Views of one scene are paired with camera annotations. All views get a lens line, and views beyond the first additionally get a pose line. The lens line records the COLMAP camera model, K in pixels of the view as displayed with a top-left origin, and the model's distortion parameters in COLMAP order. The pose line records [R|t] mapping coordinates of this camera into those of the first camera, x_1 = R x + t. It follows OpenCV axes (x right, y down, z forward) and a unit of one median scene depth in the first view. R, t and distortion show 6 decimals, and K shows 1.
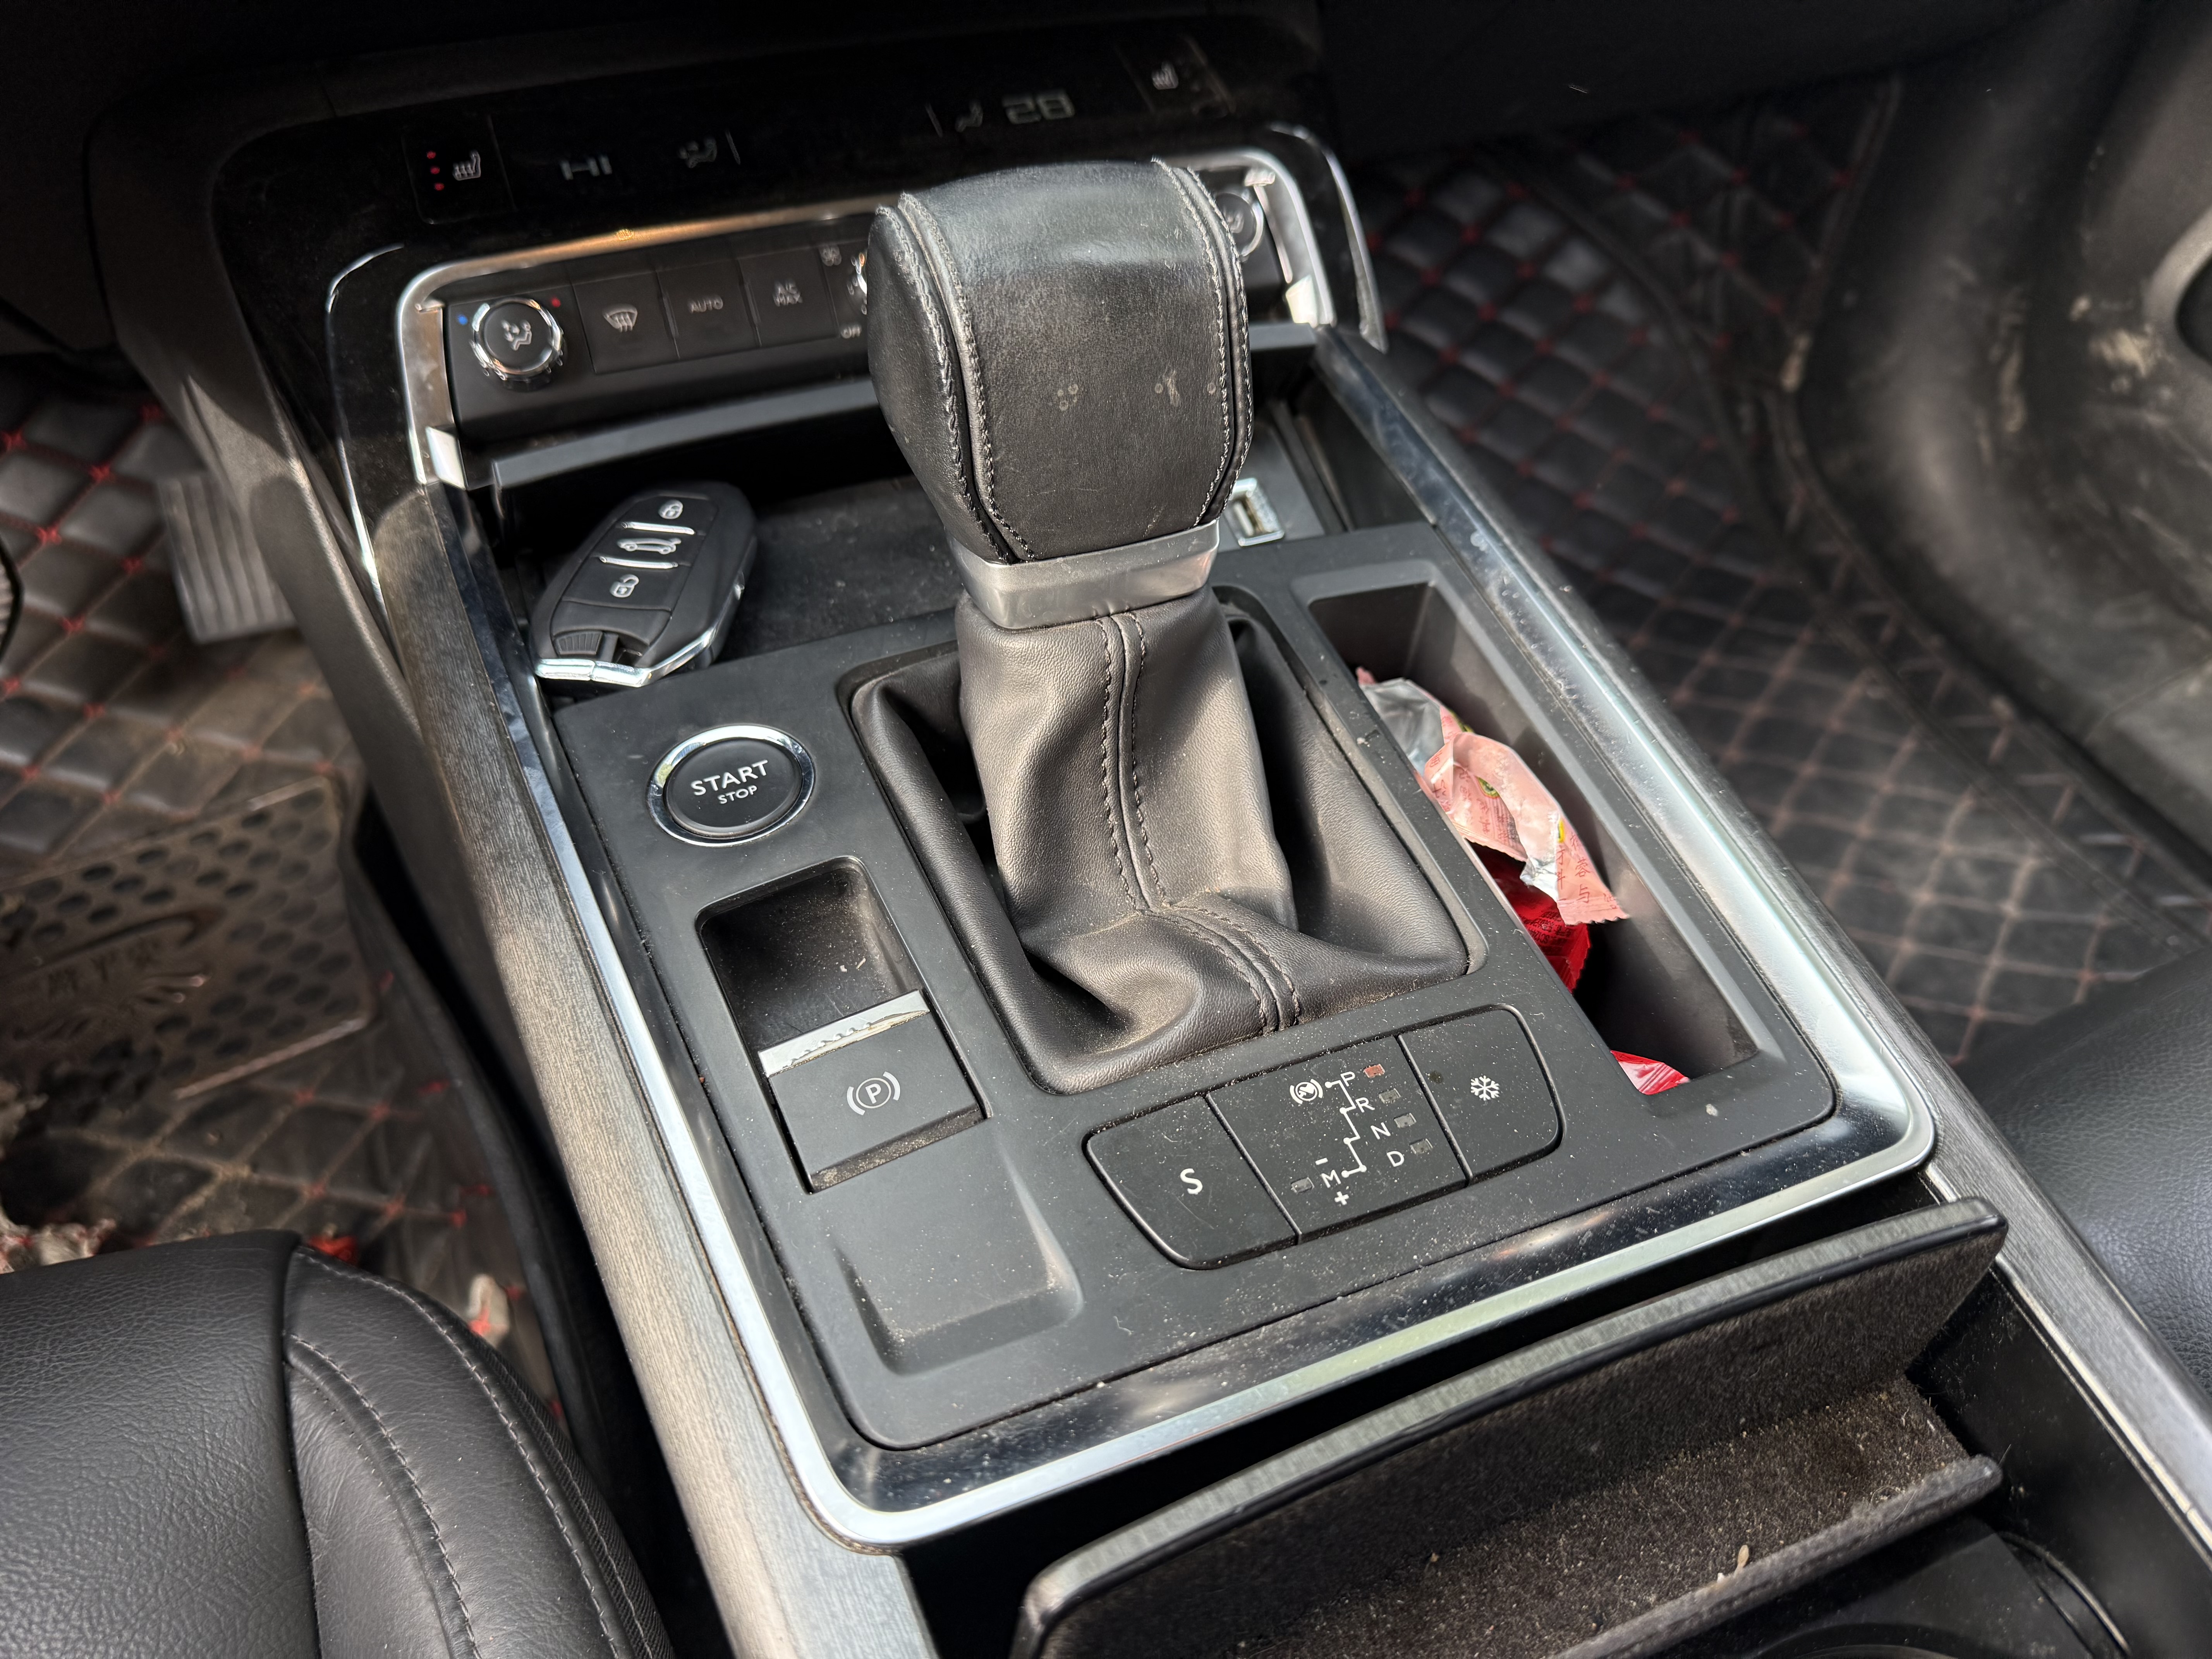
lens RADIAL K [[1599.2, 0, 1077.3], [0, 1599.2, 842.0], [0, 0, 1]] dist [0.016215, -0.029224]
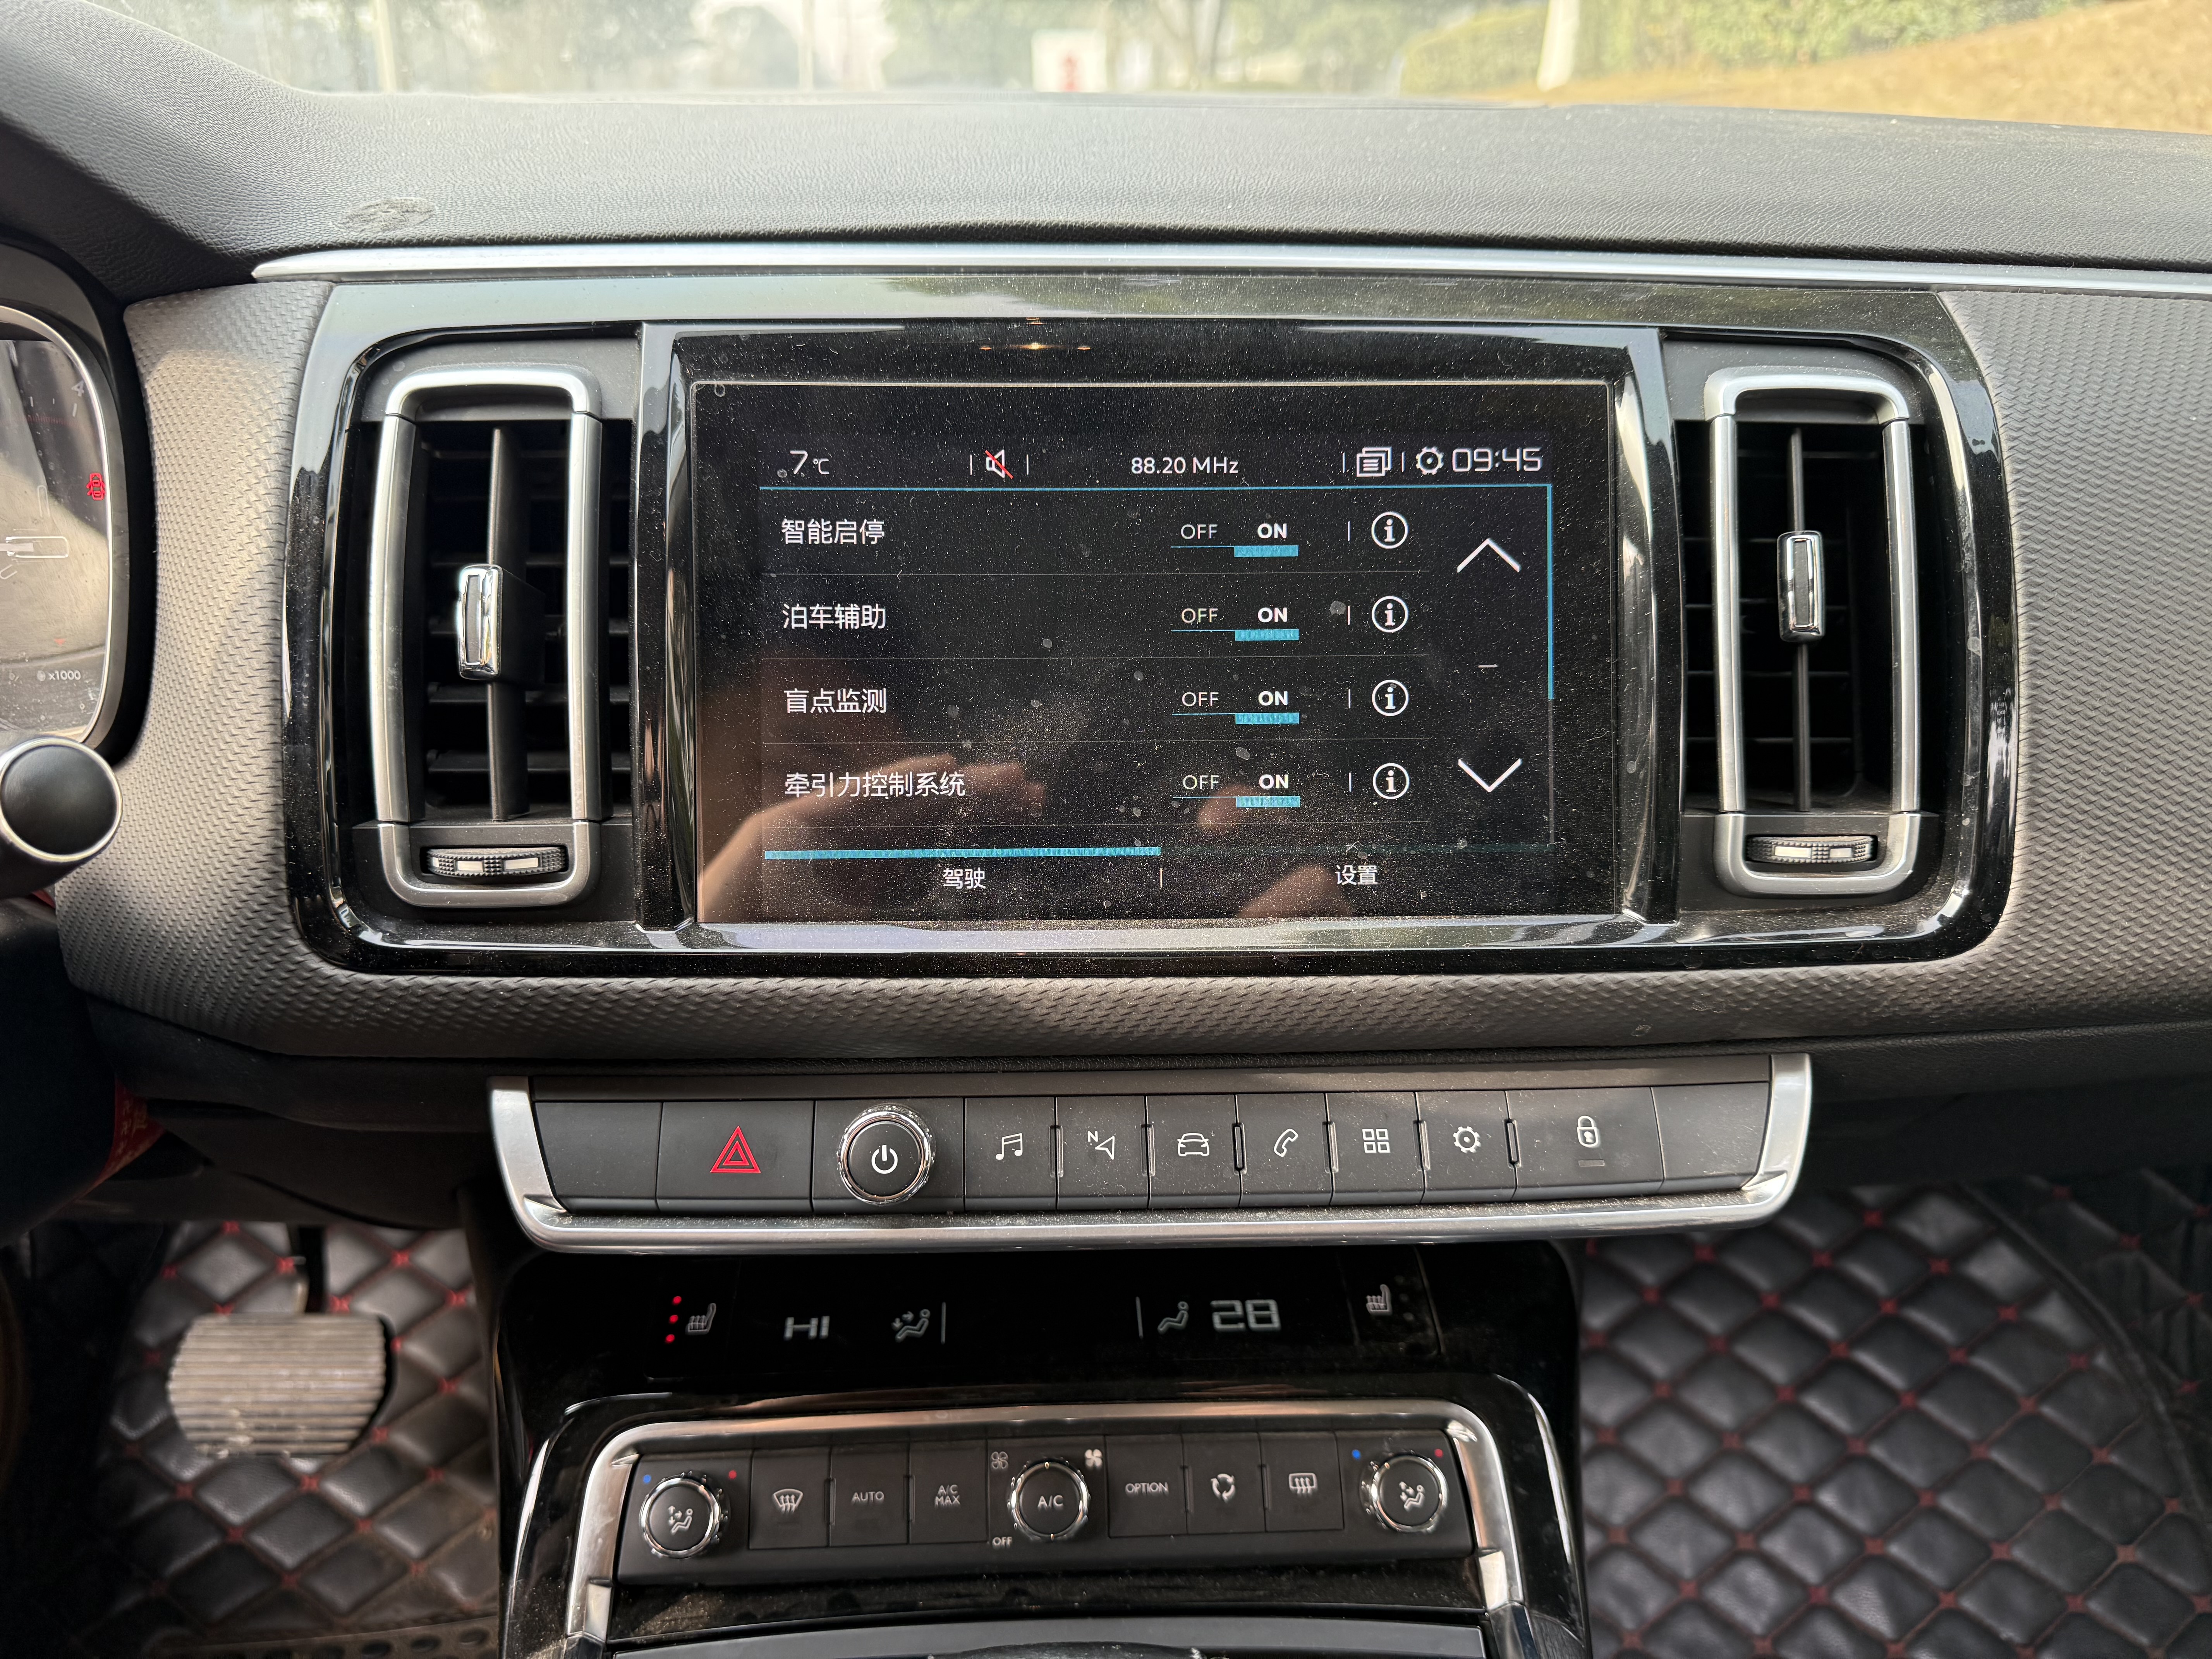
lens RADIAL K [[1599.2, 0, 1077.4], [0, 1599.2, 831.9], [0, 0, 1]] dist [0.016215, -0.029224]
pose [[0.946608, 0.106035, -0.304452, 0.164158], [-0.214079, 0.912841, -0.347694, -0.388104], [0.241048, 0.394306, 0.886802, -0.058195]]
